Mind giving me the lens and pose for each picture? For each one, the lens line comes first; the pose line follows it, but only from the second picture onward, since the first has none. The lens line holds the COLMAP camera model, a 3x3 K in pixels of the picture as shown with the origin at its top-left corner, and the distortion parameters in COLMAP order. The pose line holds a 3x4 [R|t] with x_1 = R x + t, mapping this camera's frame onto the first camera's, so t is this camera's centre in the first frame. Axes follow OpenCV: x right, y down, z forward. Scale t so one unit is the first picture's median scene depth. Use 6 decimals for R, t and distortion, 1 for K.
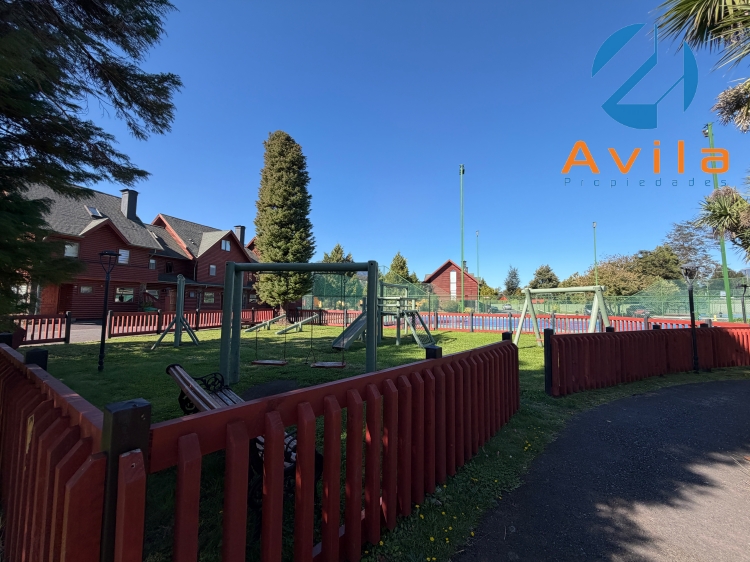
lens RADIAL K [[298.3, 0, 371.3], [0, 298.3, 280.7], [0, 0, 1]] dist [0.002923, -0.000900]
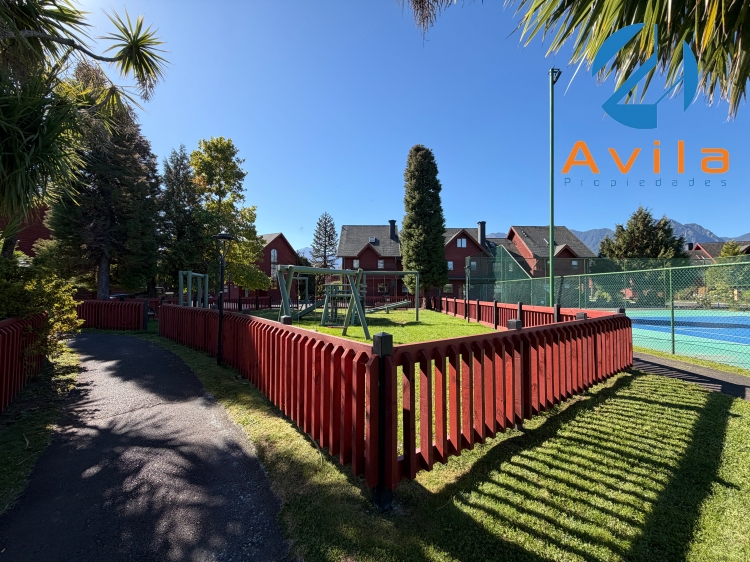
lens RADIAL K [[298.3, 0, 375.1], [0, 298.3, 282.7], [0, 0, 1]] dist [0.002923, -0.000900]
pose [[0.394527, -0.034925, -0.918220, 0.495410], [0.066483, 0.997743, -0.009385, 0.027220], [0.916476, -0.057344, 0.395959, 0.261012]]
